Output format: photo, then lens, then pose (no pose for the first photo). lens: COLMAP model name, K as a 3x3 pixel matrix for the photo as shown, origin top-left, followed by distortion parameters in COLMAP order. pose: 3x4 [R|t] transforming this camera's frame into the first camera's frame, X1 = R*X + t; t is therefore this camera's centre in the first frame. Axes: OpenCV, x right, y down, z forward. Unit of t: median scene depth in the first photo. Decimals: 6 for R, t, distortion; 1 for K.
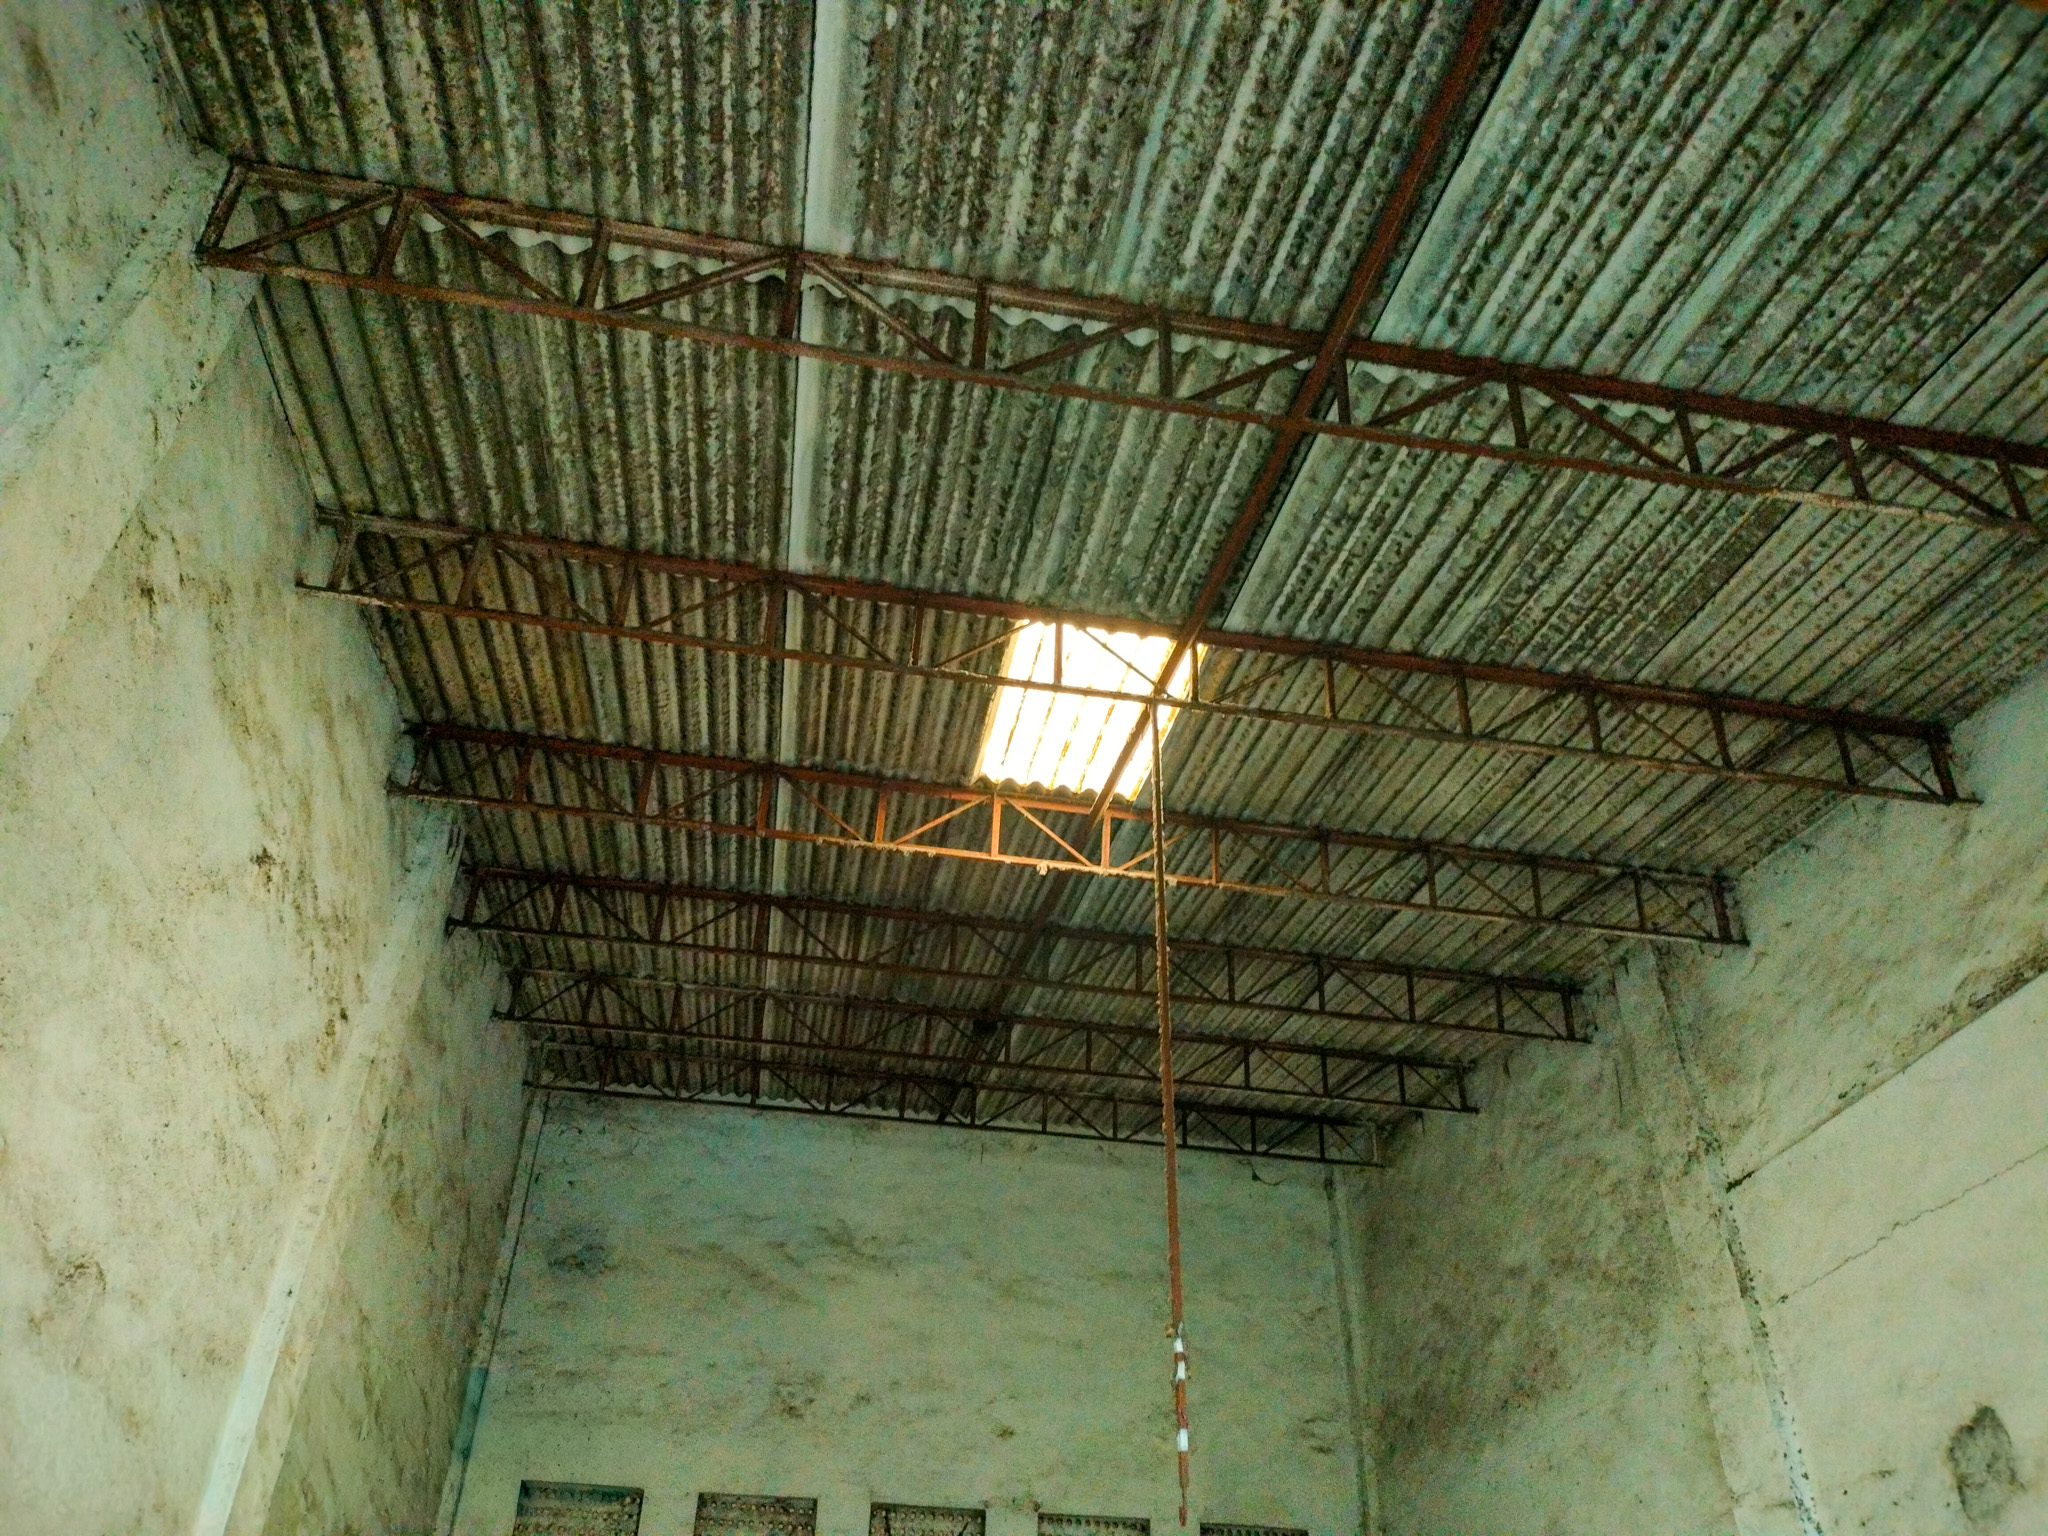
lens RADIAL K [[1561.0, 0, 1029.7], [0, 1561.0, 781.6], [0, 0, 1]] dist [0.039131, -0.060487]
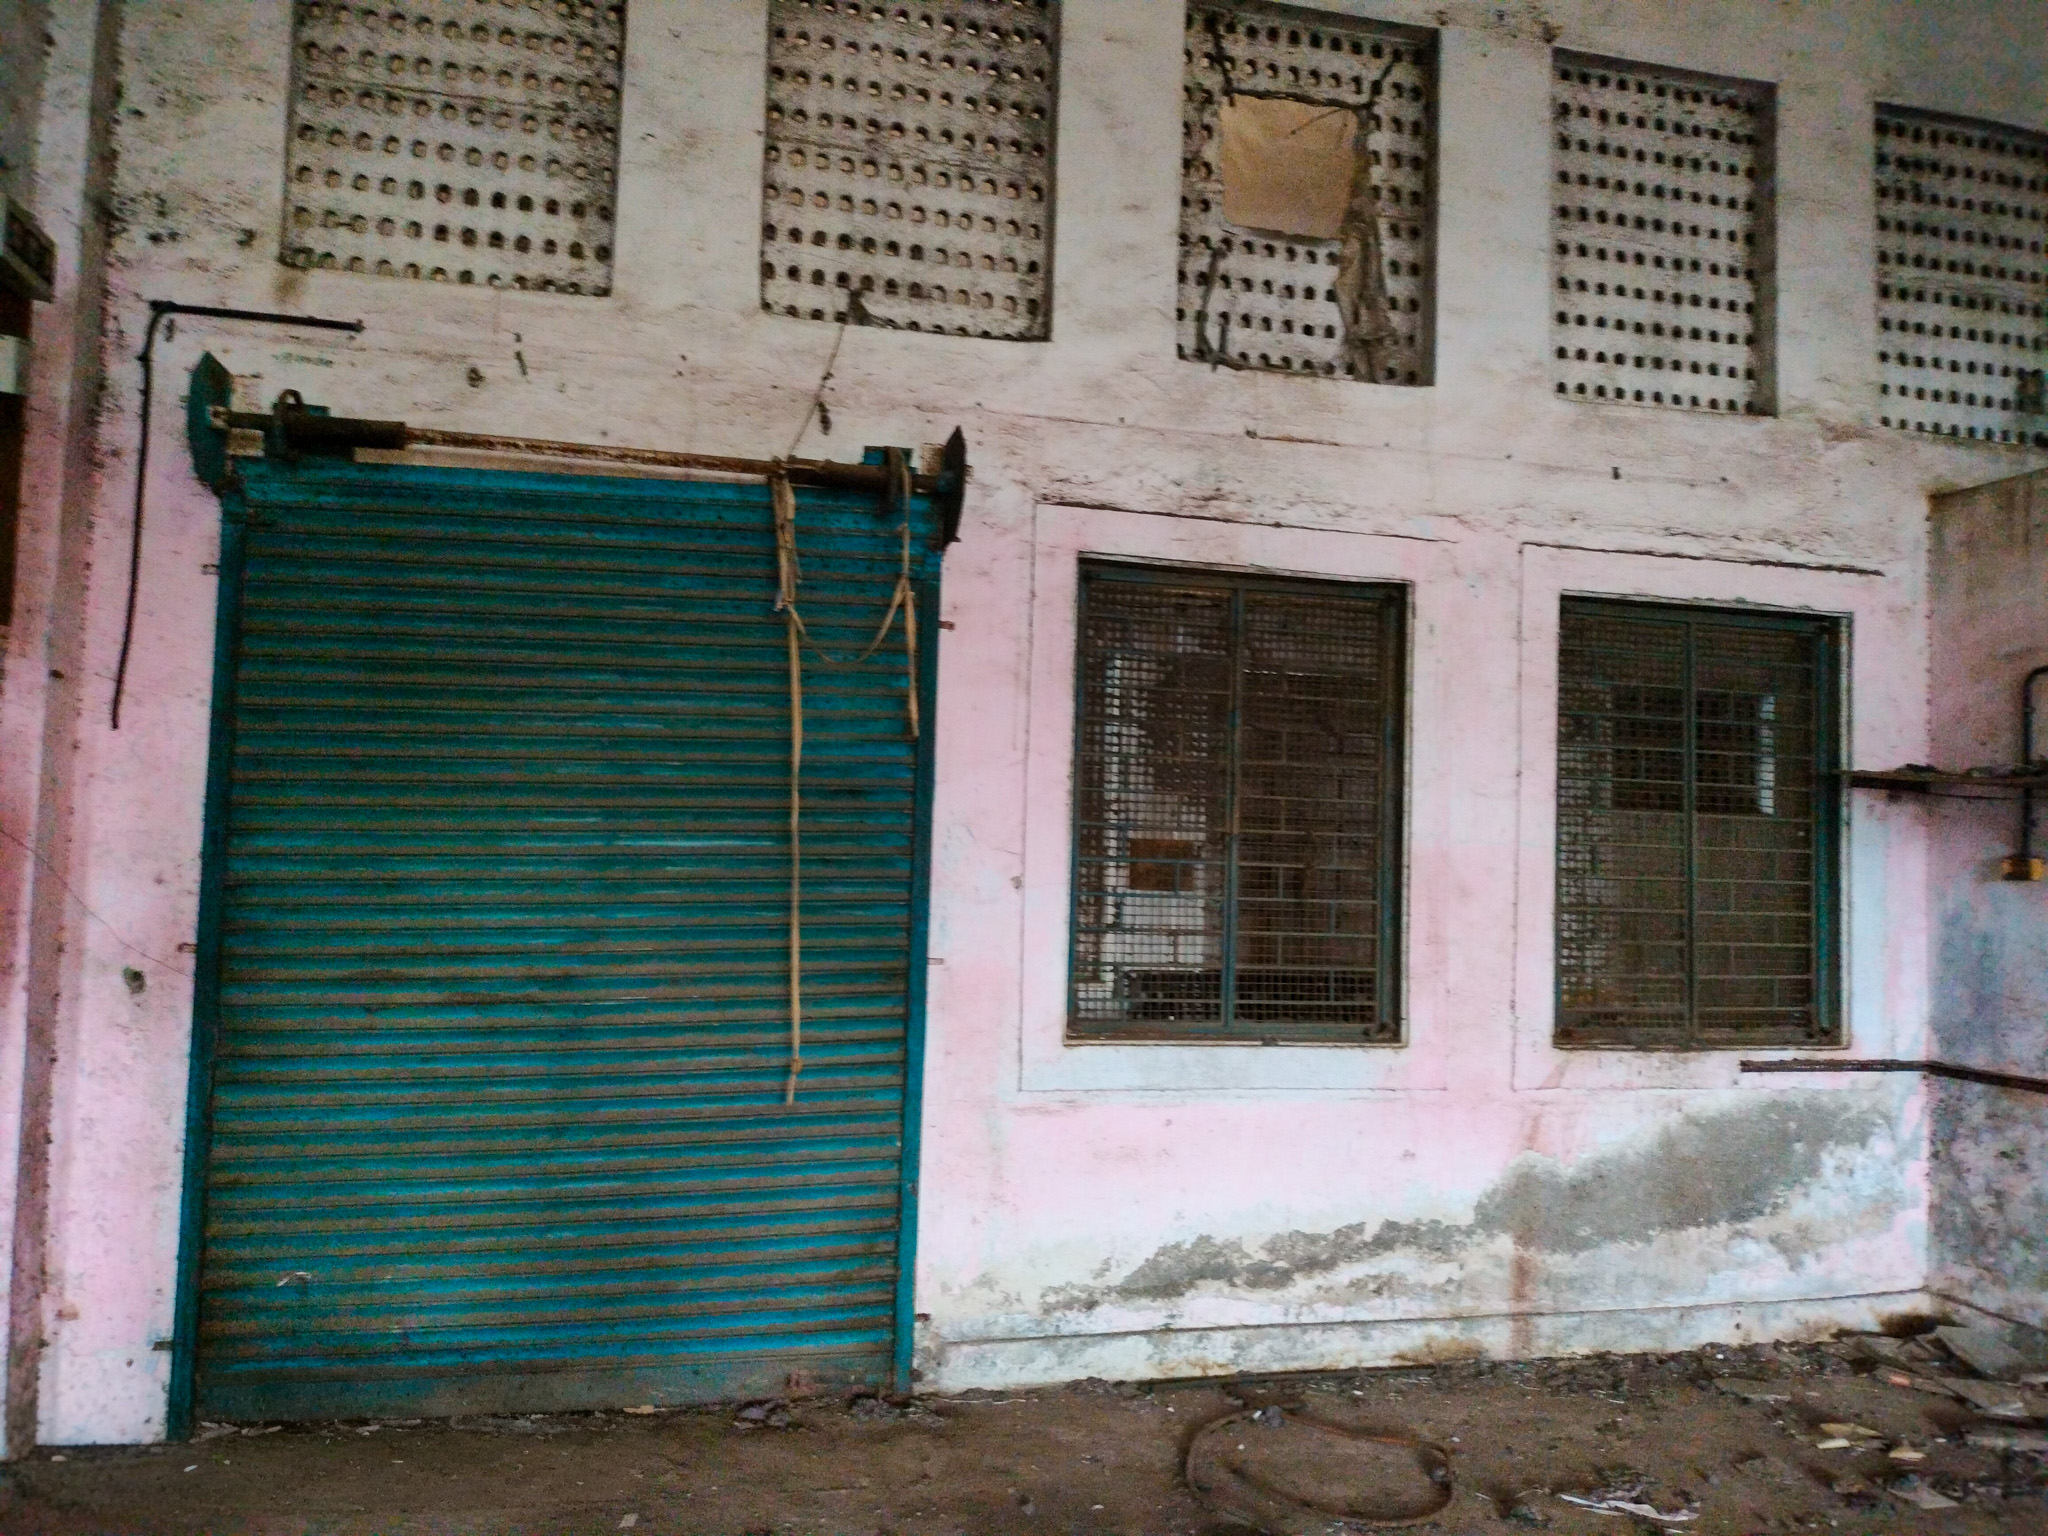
lens RADIAL K [[1561.0, 0, 1003.2], [0, 1561.0, 765.2], [0, 0, 1]] dist [0.039131, -0.060487]
pose [[0.998285, 0.009897, 0.057694, -0.177463], [-0.040065, 0.834100, 0.550157, 0.420641], [-0.042678, -0.551525, 0.833066, 0.566715]]
